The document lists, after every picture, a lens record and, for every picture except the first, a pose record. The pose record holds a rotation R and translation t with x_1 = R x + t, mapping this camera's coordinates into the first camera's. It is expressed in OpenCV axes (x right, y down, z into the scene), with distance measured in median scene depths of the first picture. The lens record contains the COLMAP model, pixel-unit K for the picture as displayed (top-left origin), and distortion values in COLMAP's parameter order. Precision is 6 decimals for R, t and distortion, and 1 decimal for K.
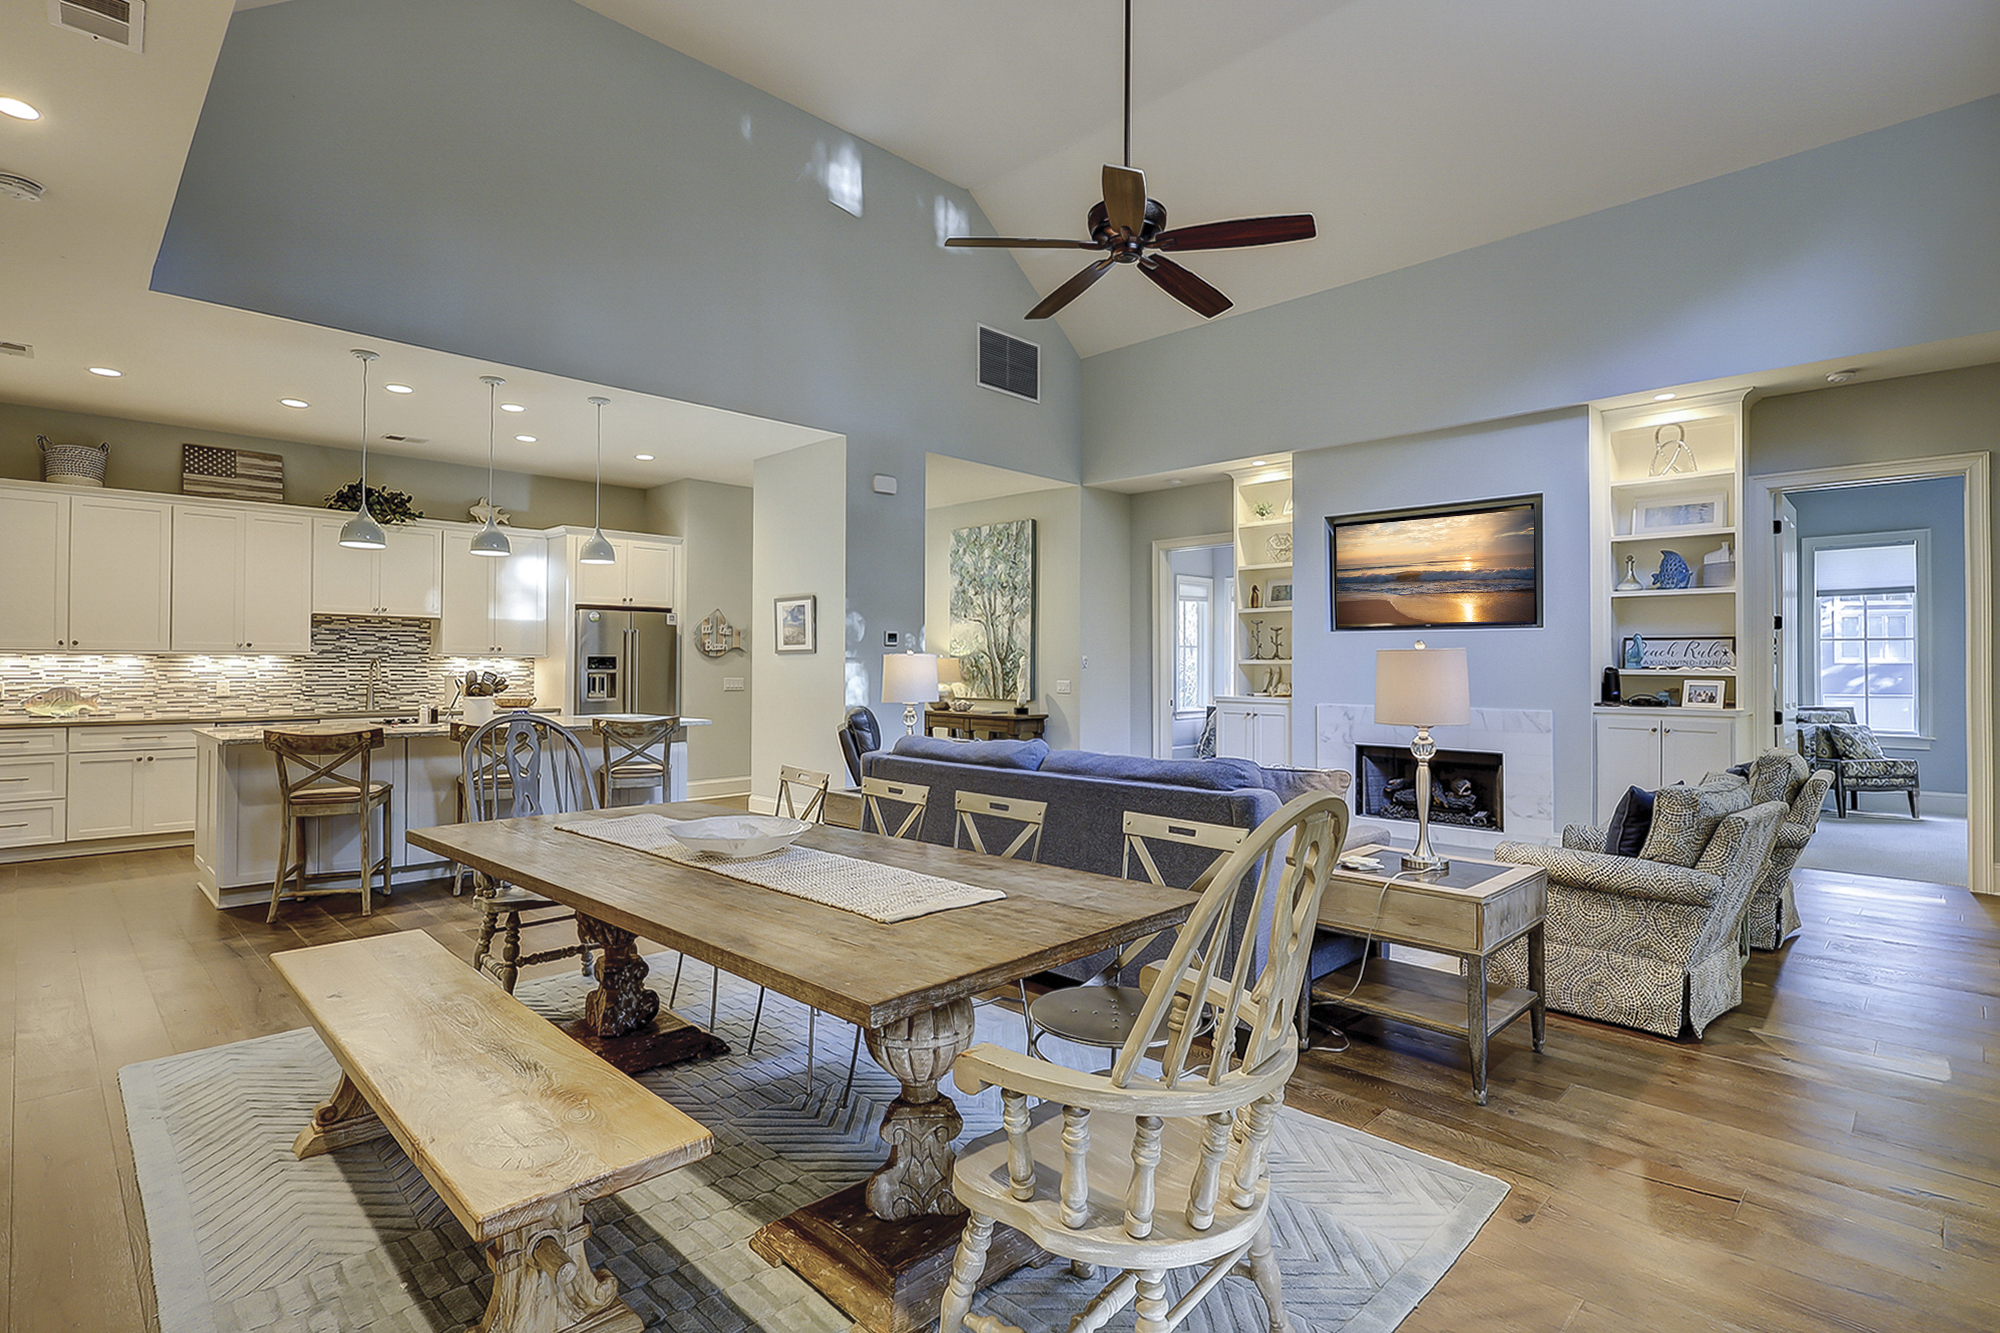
lens RADIAL K [[978.6, 0, 992.7], [0, 978.6, 653.9], [0, 0, 1]] dist [-0.005623, -0.001876]
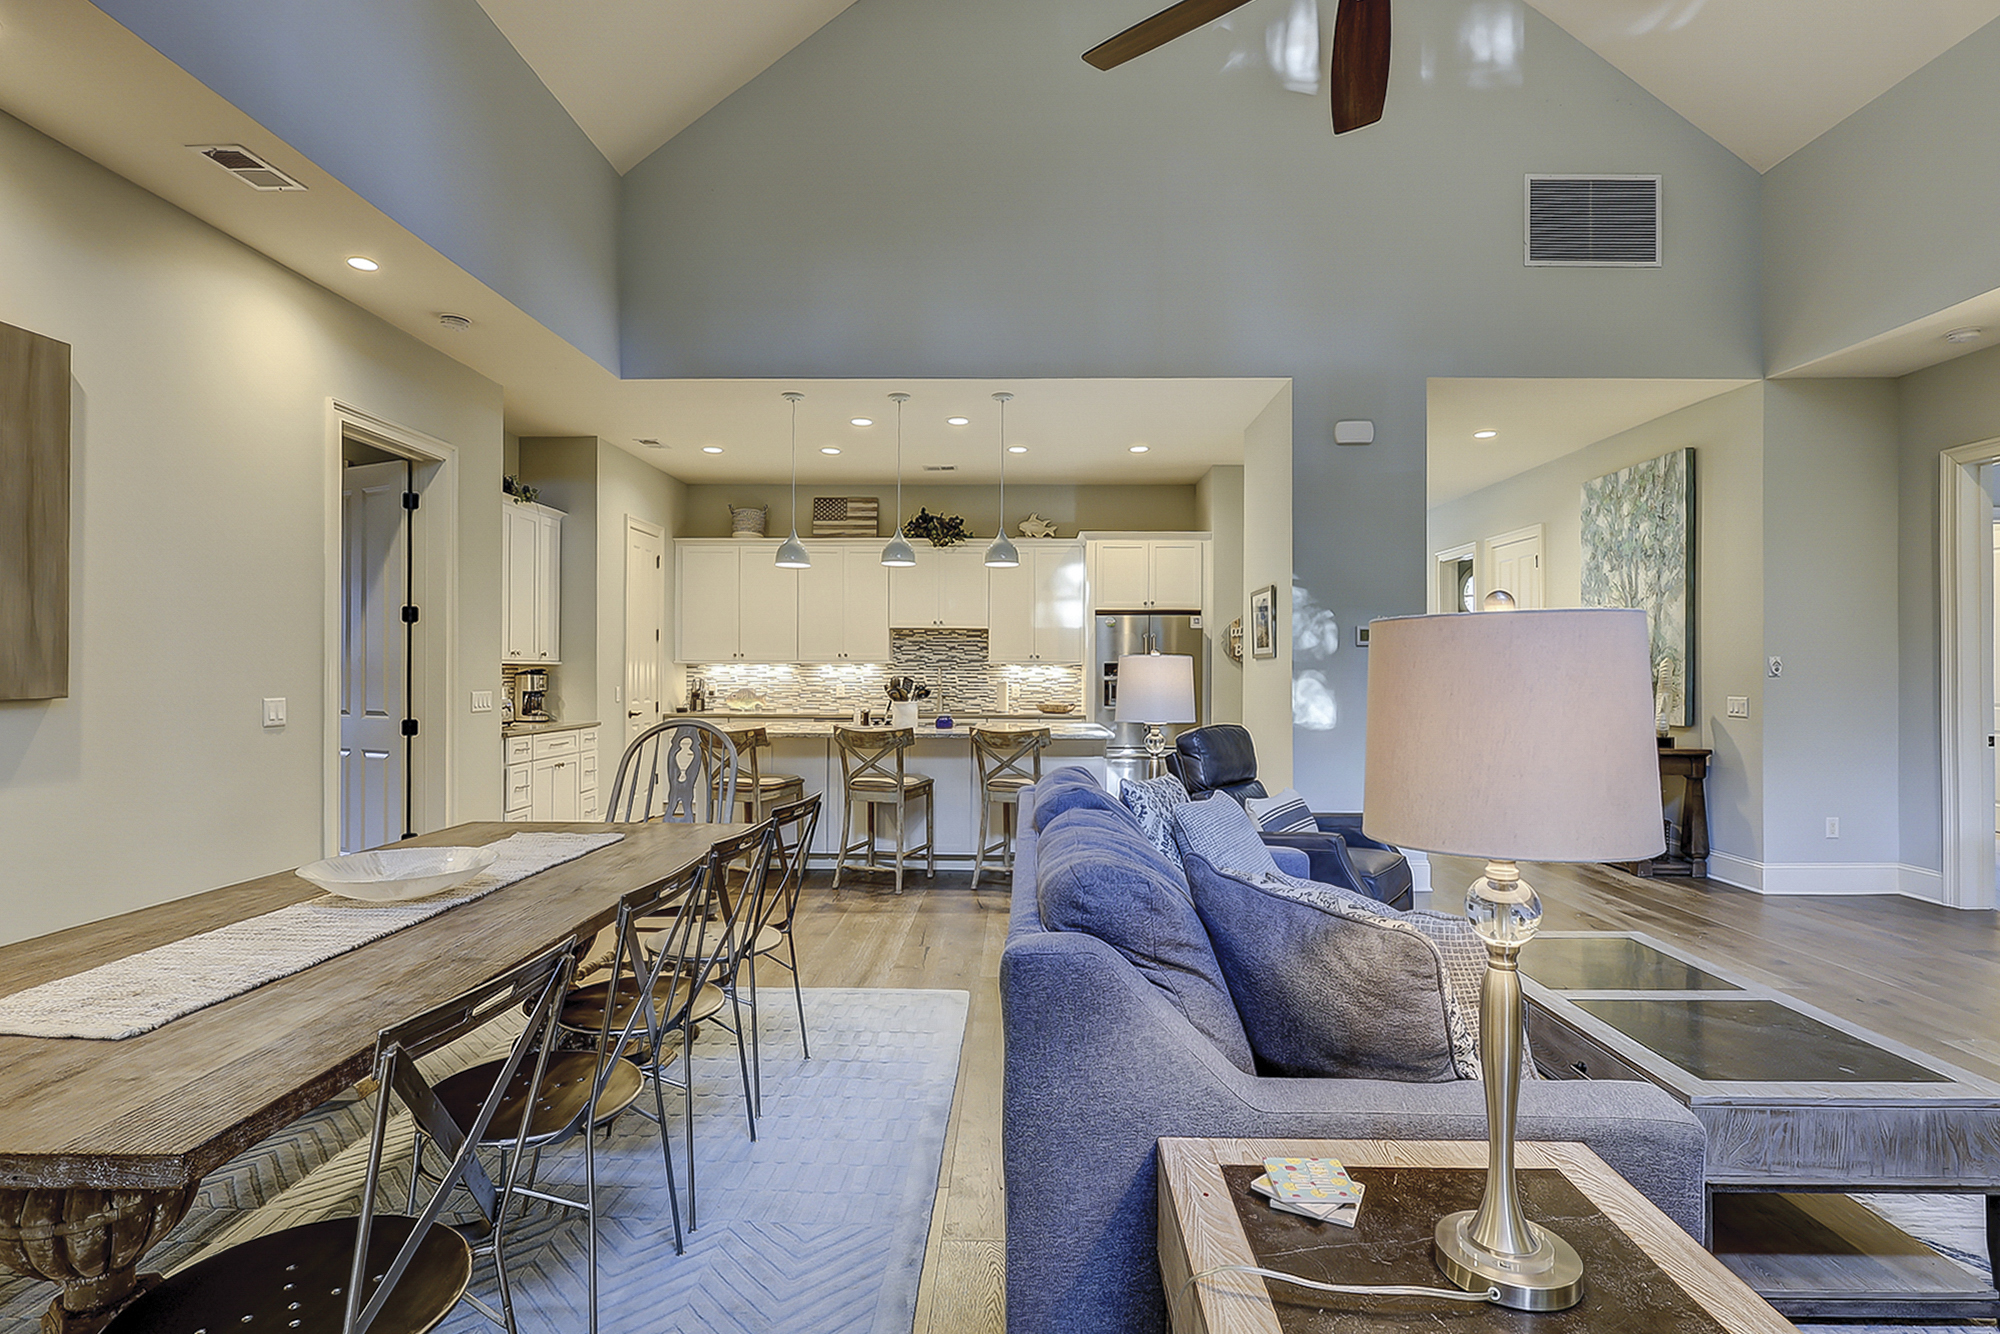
lens RADIAL K [[978.6, 0, 1010.1], [0, 978.6, 660.3], [0, 0, 1]] dist [-0.005623, -0.001876]
pose [[0.691221, -0.009138, -0.722586, 0.250484], [0.007253, 0.999957, -0.005707, 0.005130], [0.722607, -0.001296, 0.691258, 0.288771]]
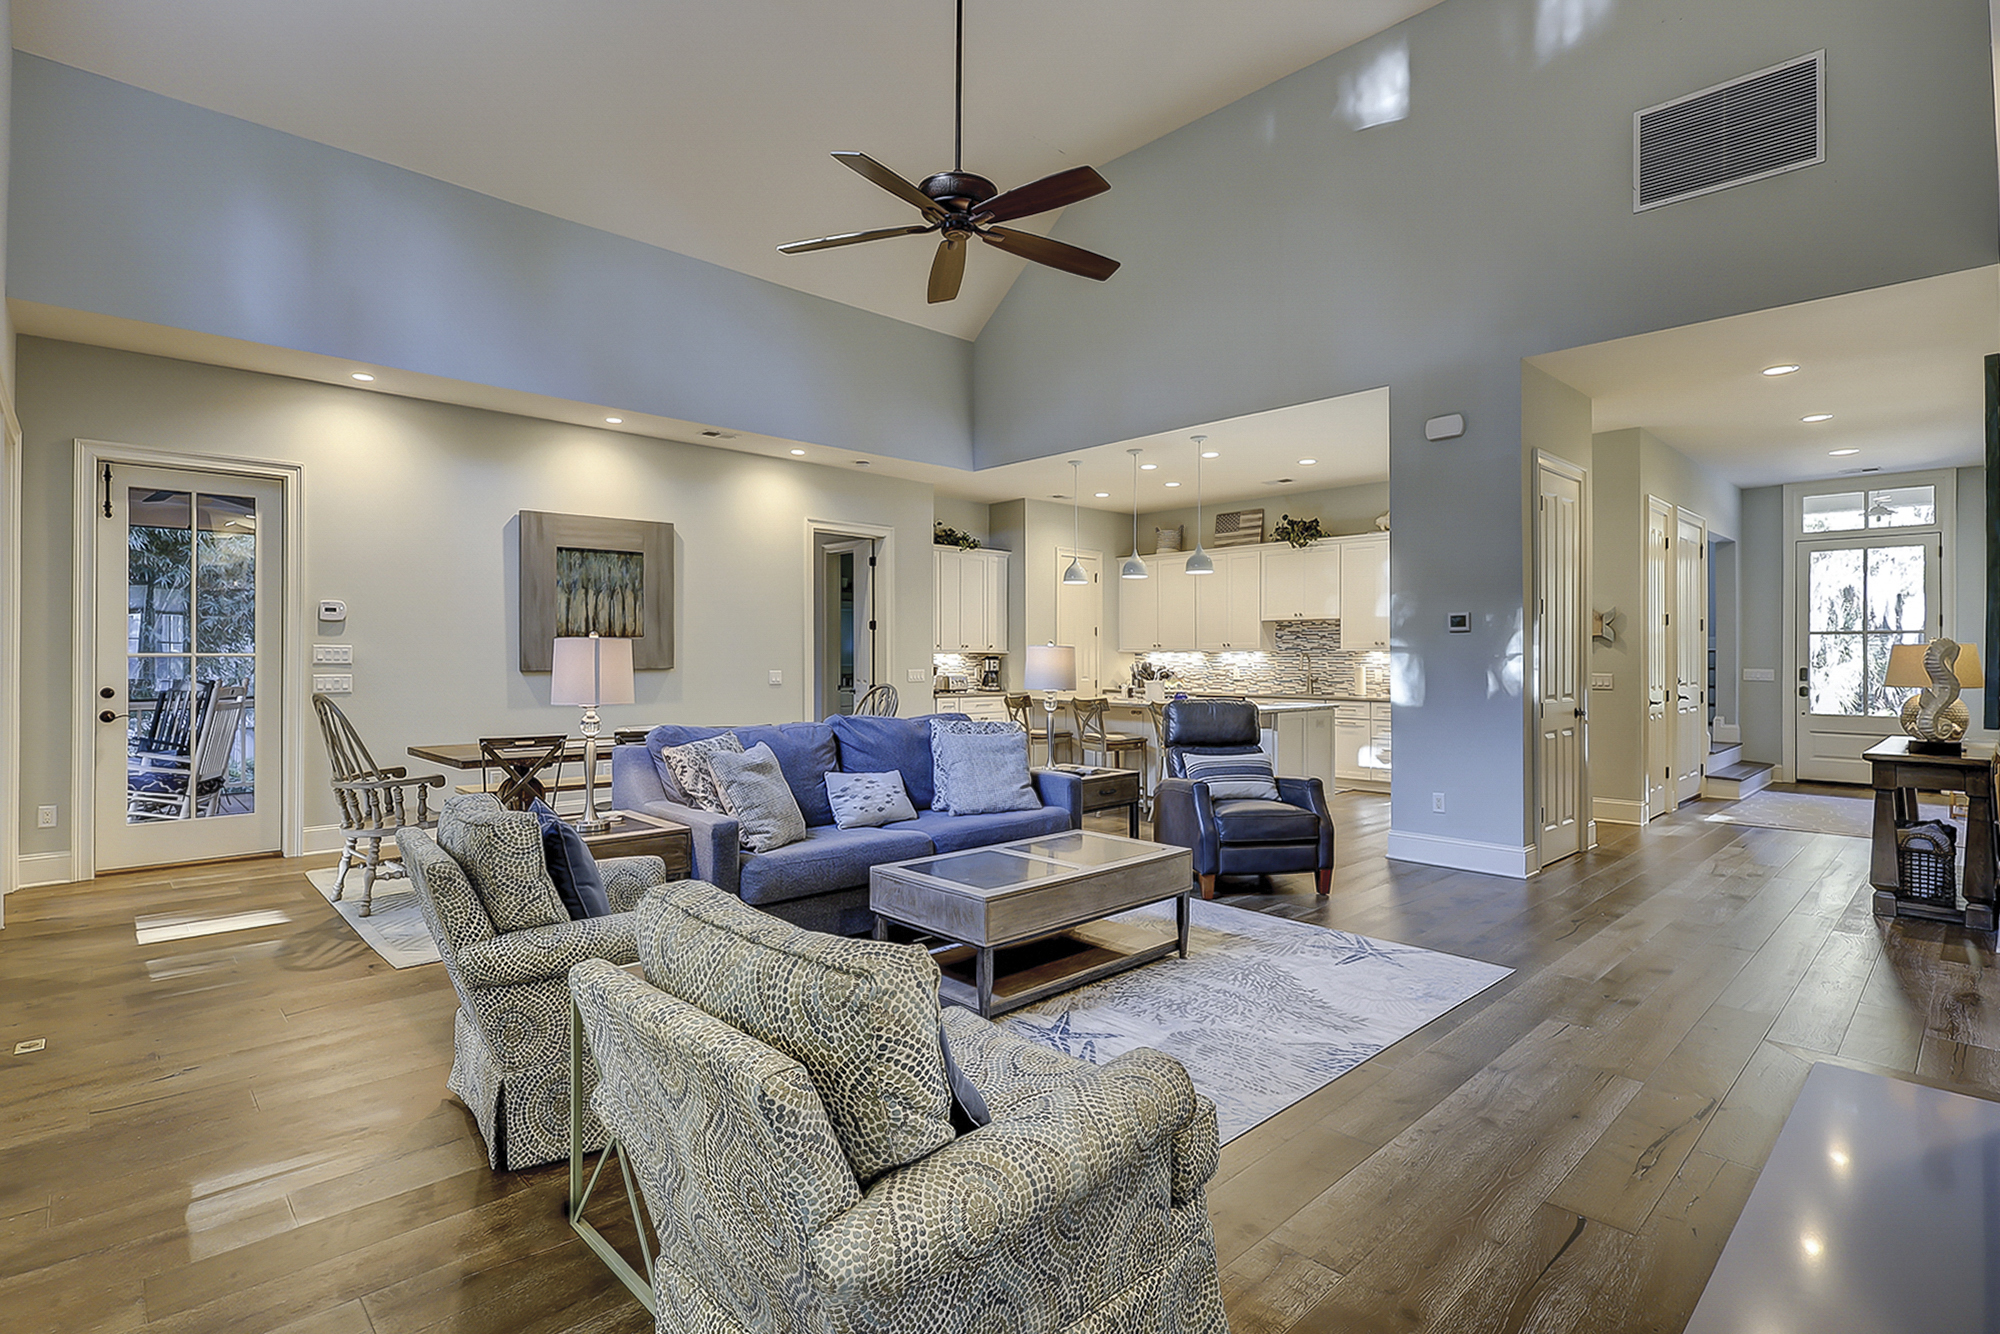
lens RADIAL K [[978.6, 0, 996.2], [0, 978.6, 654.6], [0, 0, 1]] dist [-0.005623, -0.001876]
pose [[-0.034293, -0.007277, -0.999385, 0.688397], [0.009540, 0.999926, -0.007609, 0.013005], [0.999366, -0.009795, -0.034221, 0.668021]]
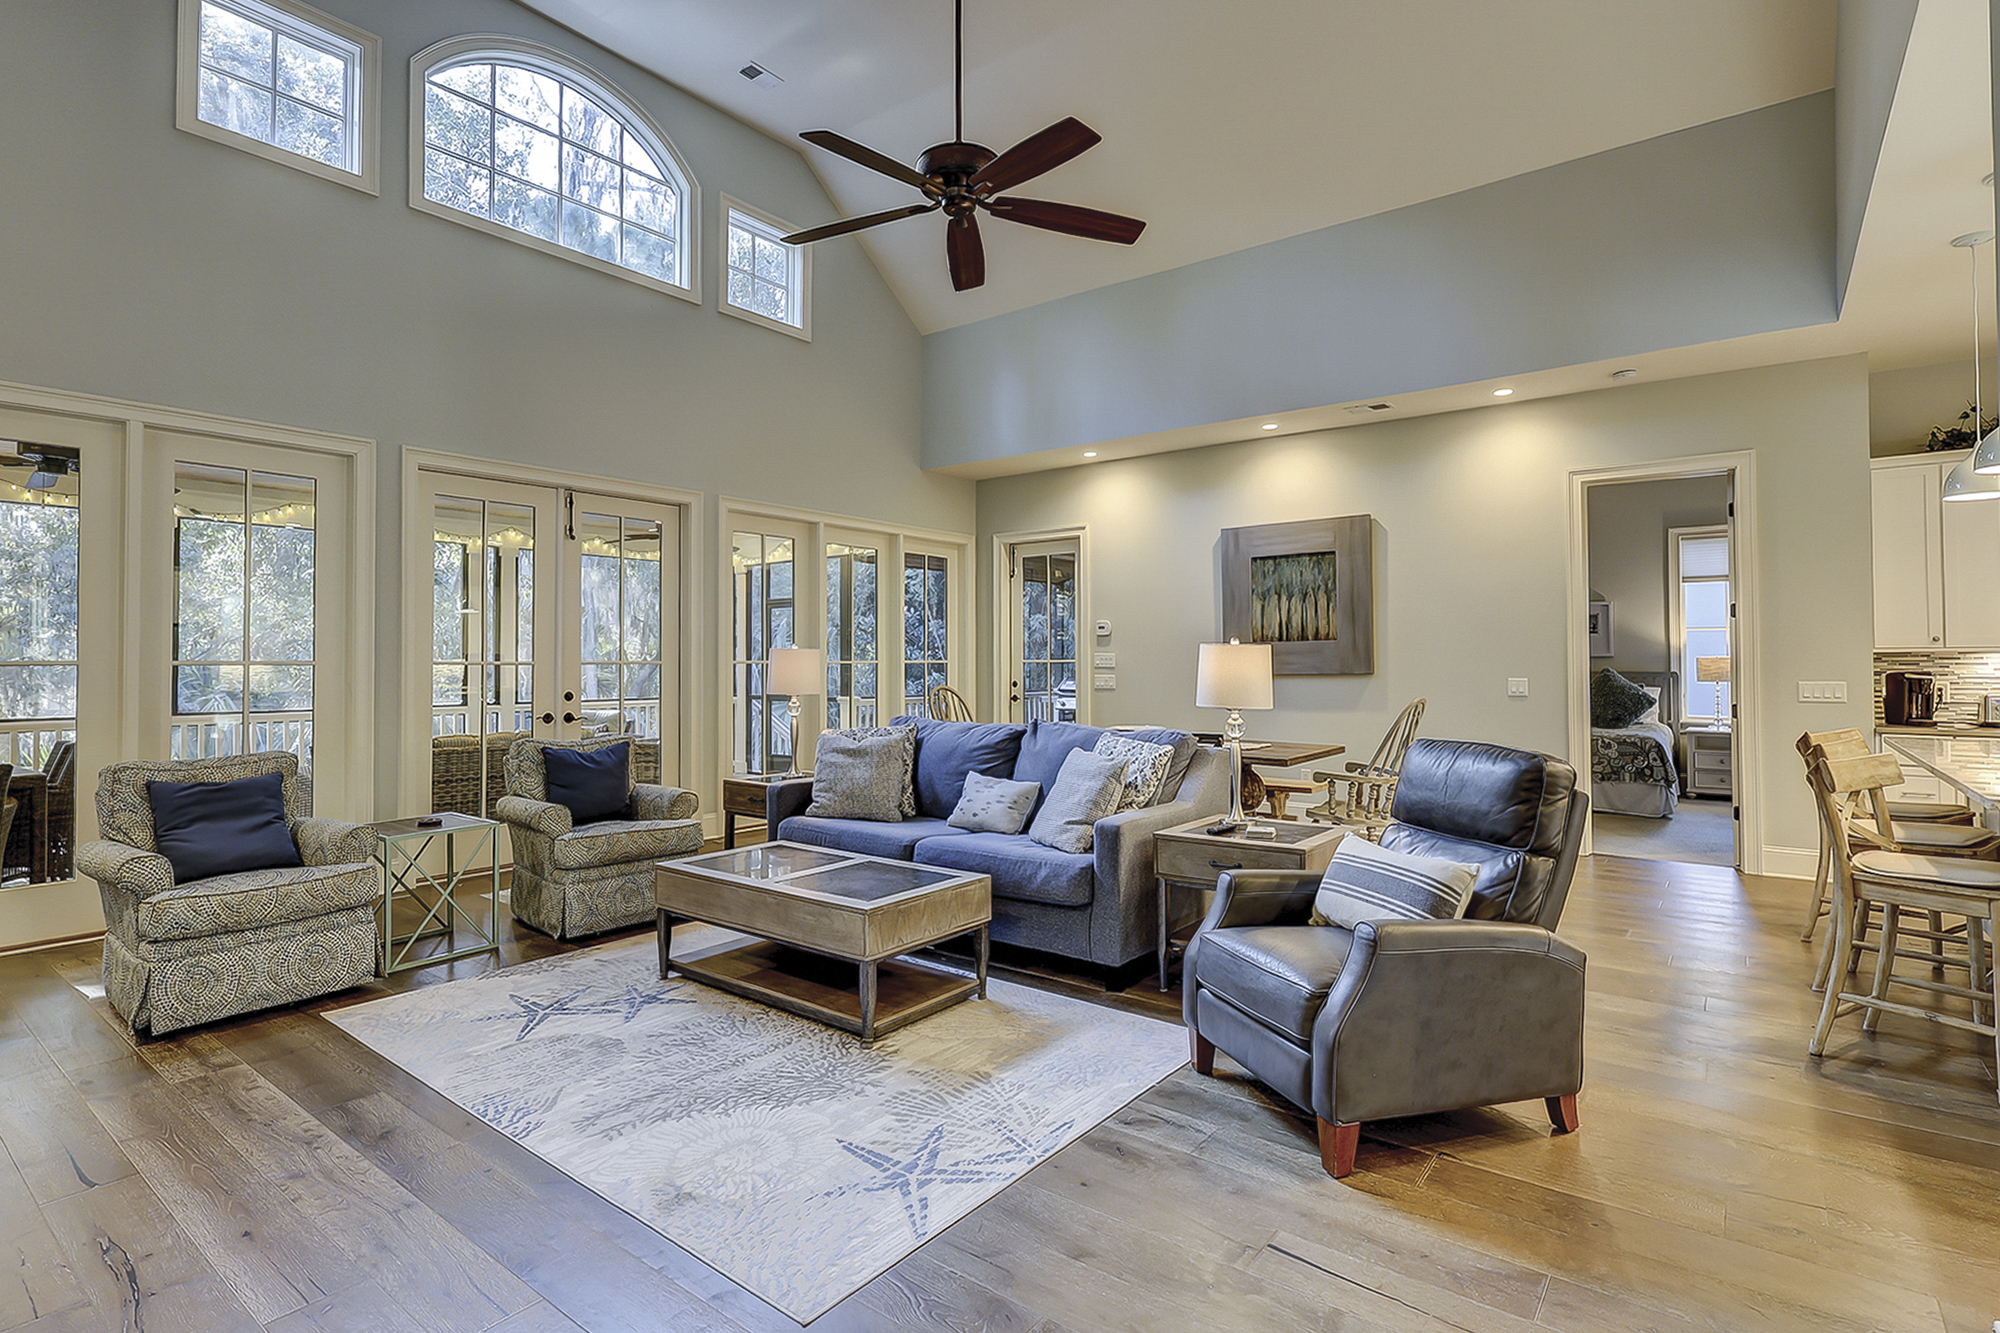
lens RADIAL K [[978.6, 0, 985.6], [0, 978.6, 655.2], [0, 0, 1]] dist [-0.005623, -0.001876]
pose [[-0.993924, -0.004068, -0.109996, 0.124962], [-0.001887, 0.999800, -0.019924, 0.018173], [0.110055, -0.019596, -0.993732, 1.189239]]
